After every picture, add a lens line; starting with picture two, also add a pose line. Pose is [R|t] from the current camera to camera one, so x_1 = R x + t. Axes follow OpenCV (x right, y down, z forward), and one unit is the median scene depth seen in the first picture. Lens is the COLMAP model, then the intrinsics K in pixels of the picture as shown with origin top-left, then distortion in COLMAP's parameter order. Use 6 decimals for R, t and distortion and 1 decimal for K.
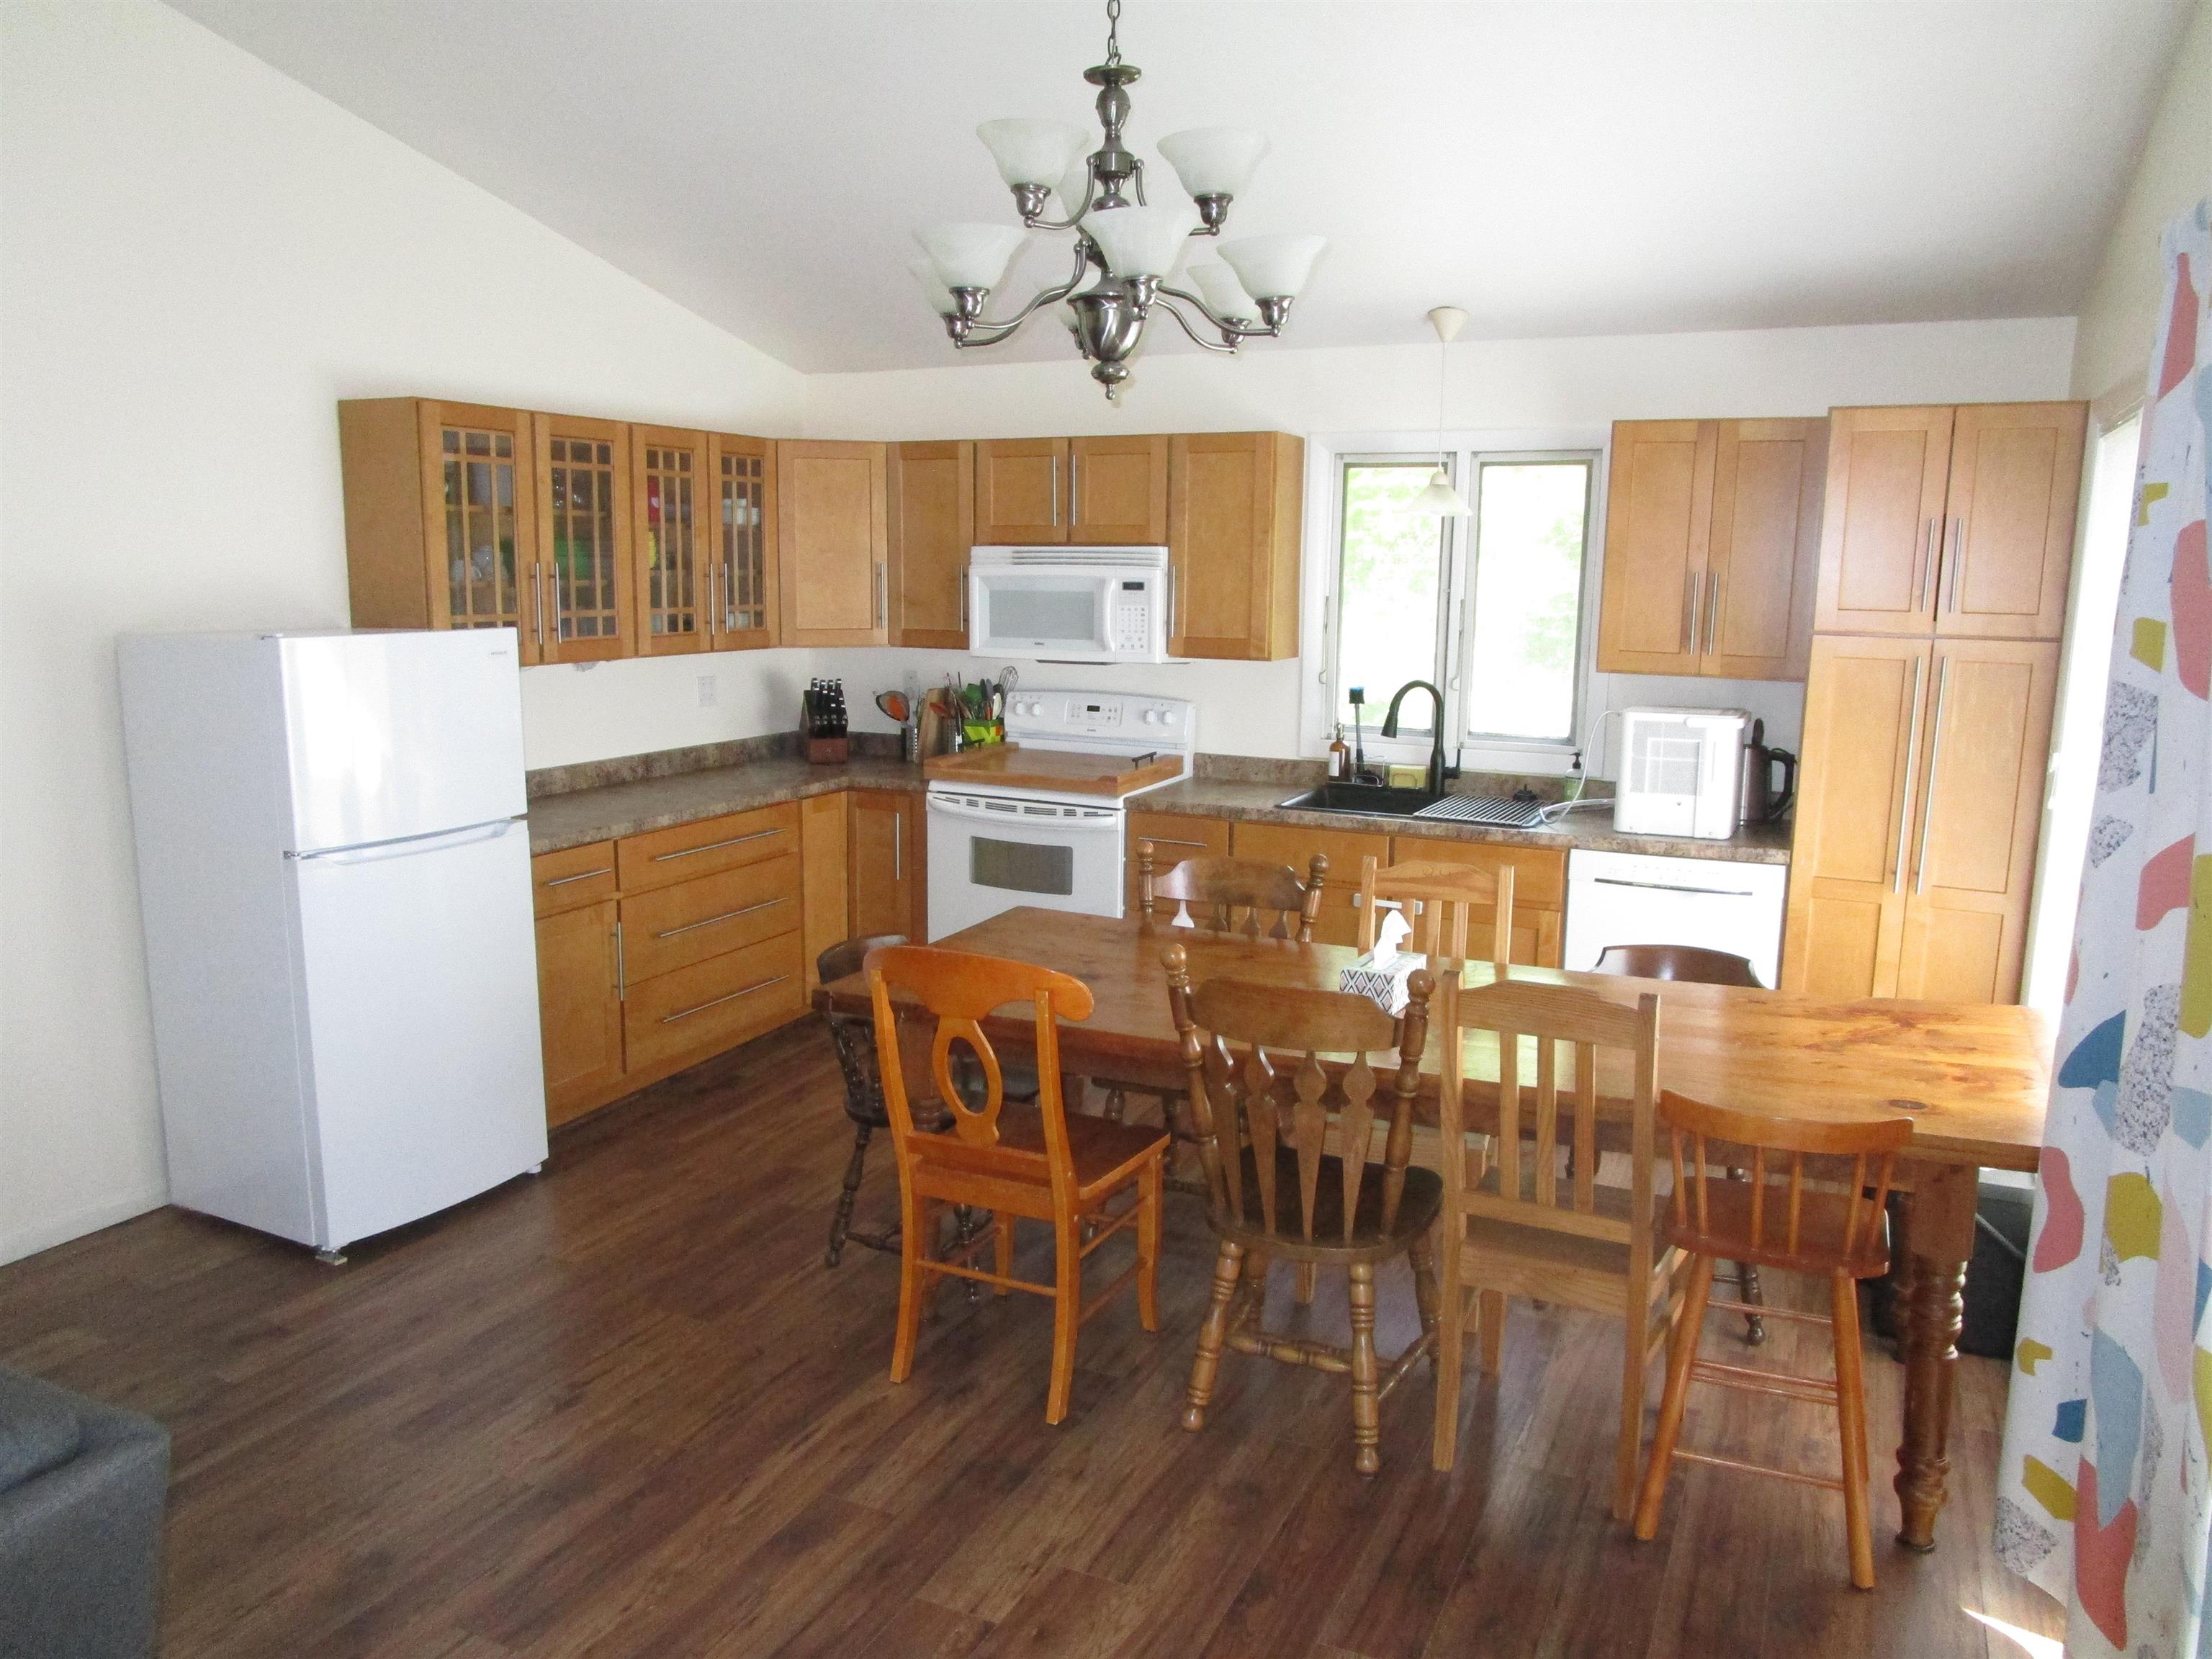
lens RADIAL K [[1610.3, 0, 1106.0], [0, 1610.3, 829.5], [0, 0, 1]] dist [0.000575, -0.002240]
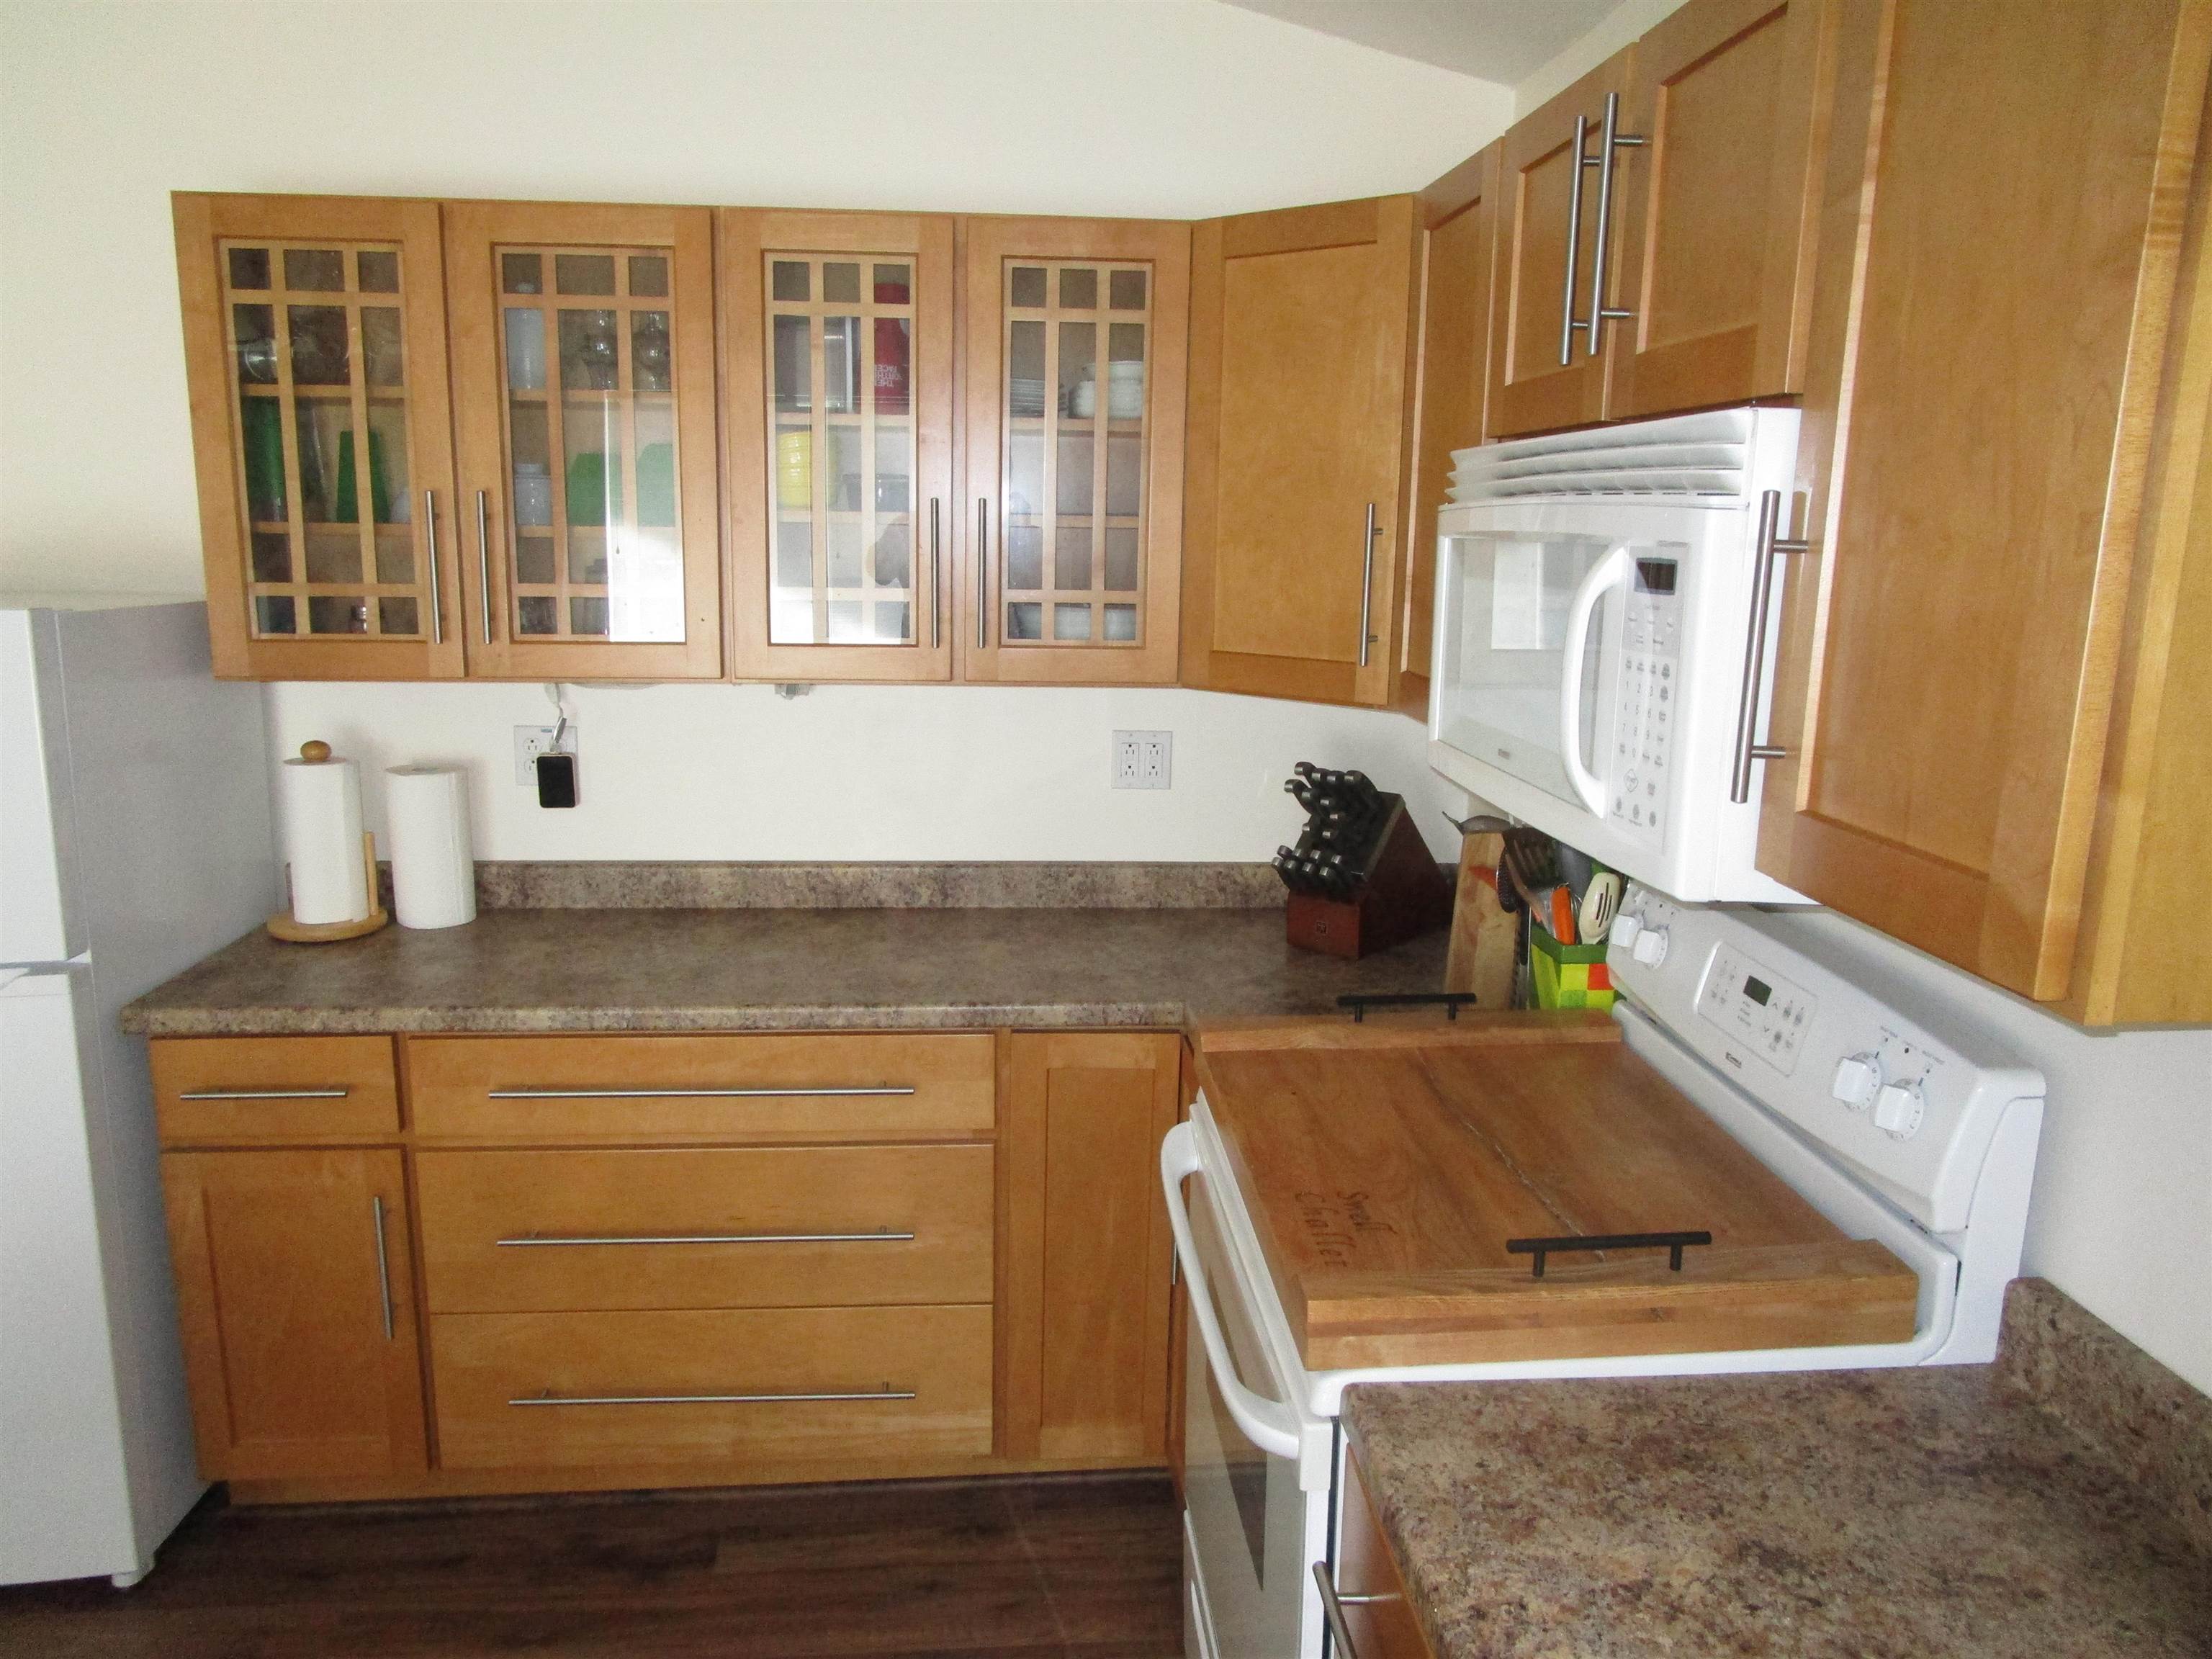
lens RADIAL K [[1610.3, 0, 1106.0], [0, 1610.3, 829.5], [0, 0, 1]] dist [0.000575, -0.002240]
pose [[0.482580, 0.165618, -0.860051, 0.214320], [-0.146121, 0.983421, 0.107386, -0.134961], [0.863577, 0.073849, 0.498780, 0.858396]]
